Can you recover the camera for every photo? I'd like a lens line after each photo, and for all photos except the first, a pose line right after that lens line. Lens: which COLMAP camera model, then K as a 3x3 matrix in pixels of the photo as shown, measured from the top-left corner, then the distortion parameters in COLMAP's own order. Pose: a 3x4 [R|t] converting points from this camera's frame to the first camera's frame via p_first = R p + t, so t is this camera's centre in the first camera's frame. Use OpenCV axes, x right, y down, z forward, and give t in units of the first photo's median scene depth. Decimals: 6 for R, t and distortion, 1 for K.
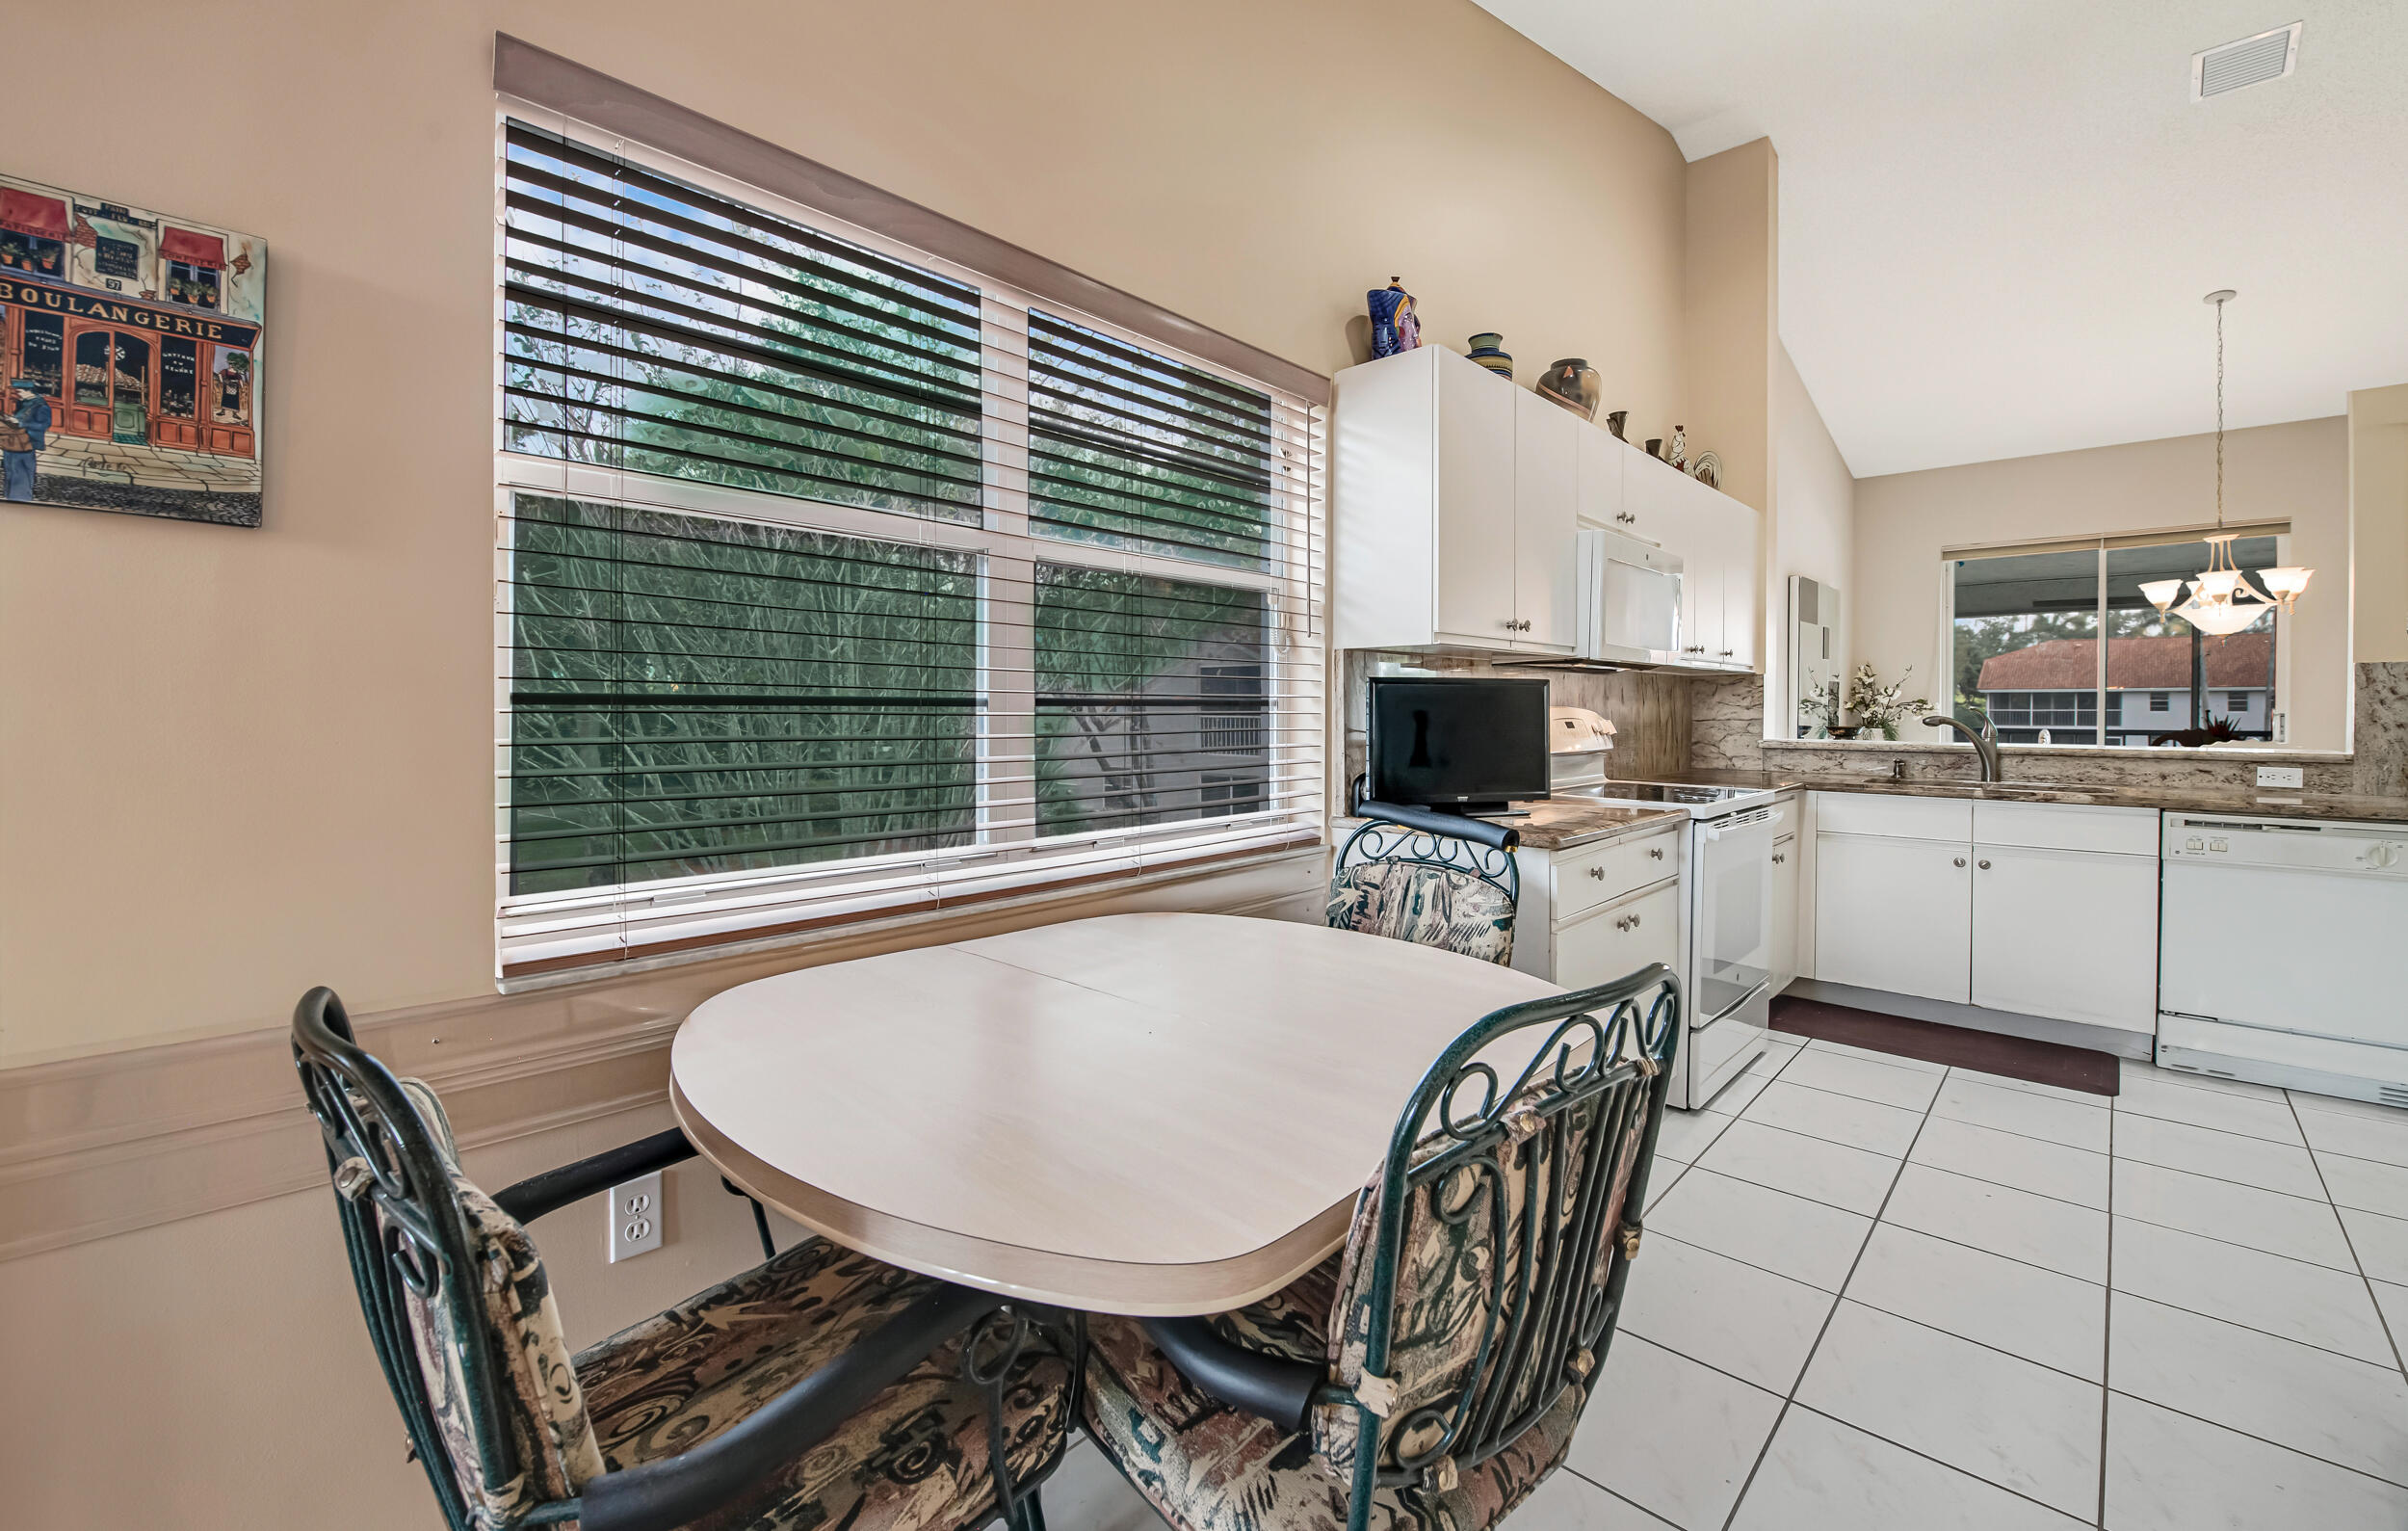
lens RADIAL K [[940.2, 0, 1334.0], [0, 940.2, 704.0], [0, 0, 1]] dist [-0.023551, -0.000254]
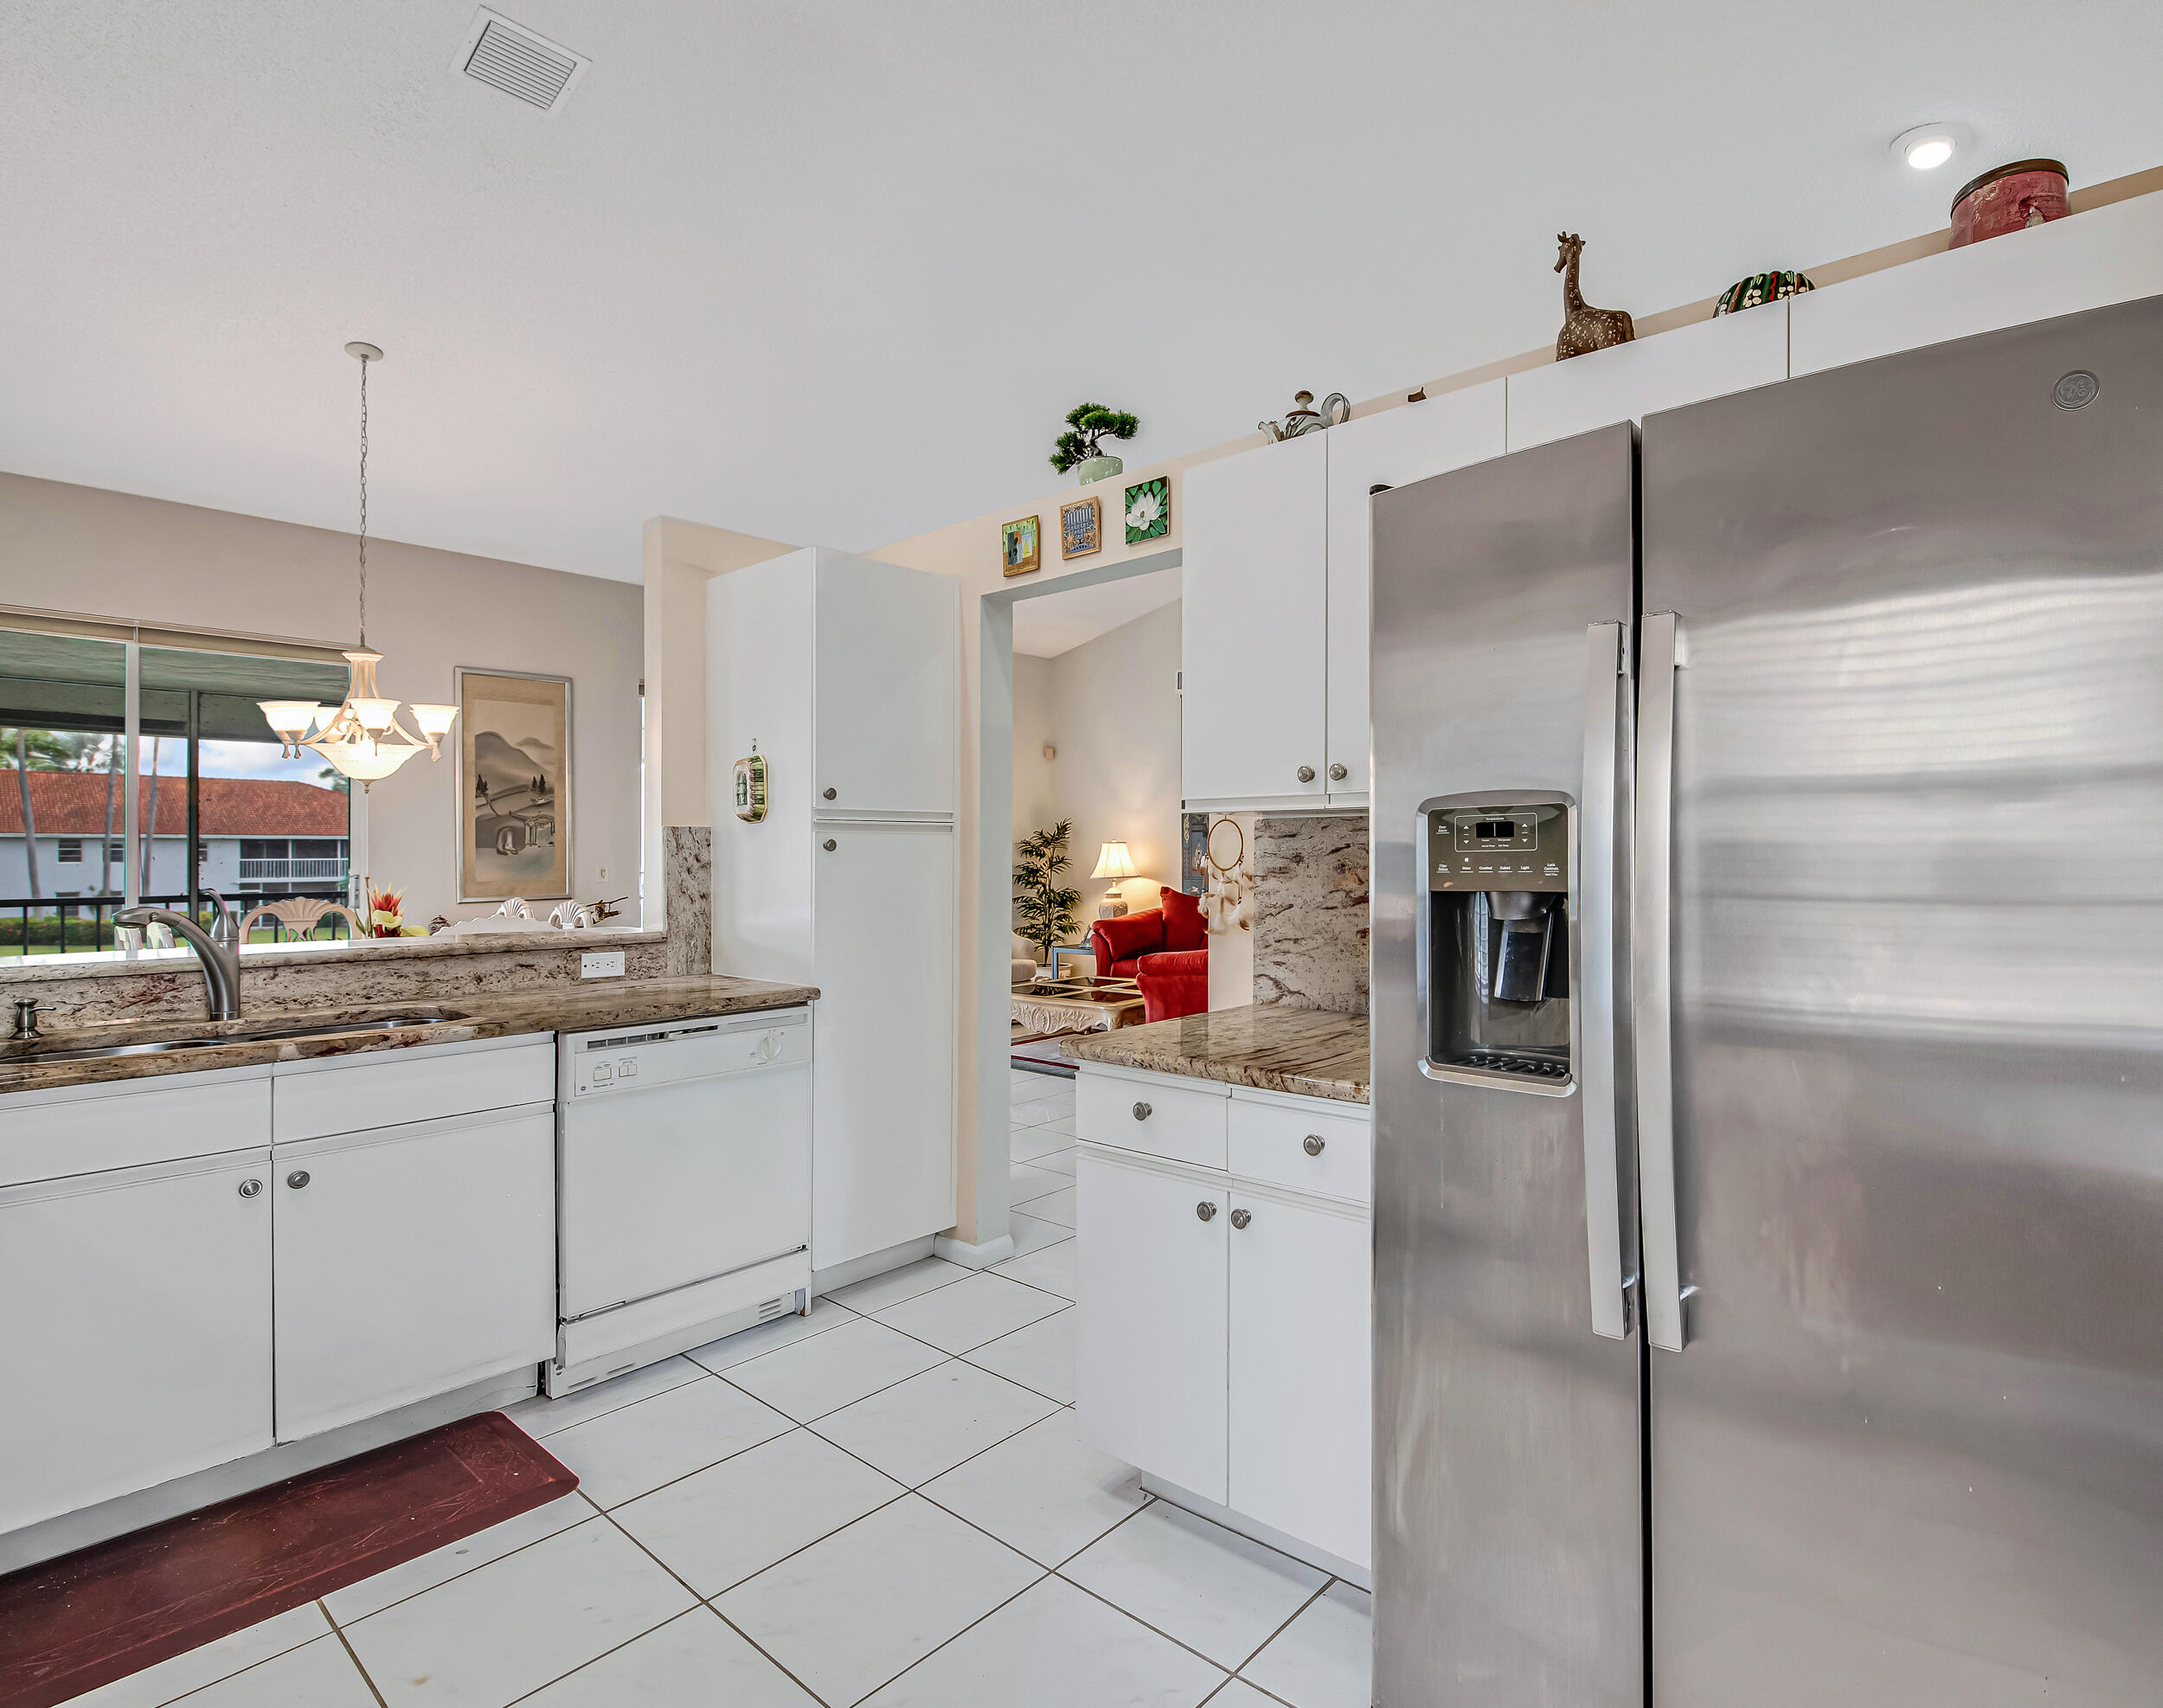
lens RADIAL K [[1109.8, 0, 1099.1], [0, 1109.8, 846.8], [0, 0, 1]] dist [-0.007525, -0.001777]
pose [[0.042976, 0.001936, 0.999074, 0.068434], [0.004061, 0.999990, -0.002113, -0.019620], [-0.999068, 0.004148, 0.042968, 0.492715]]
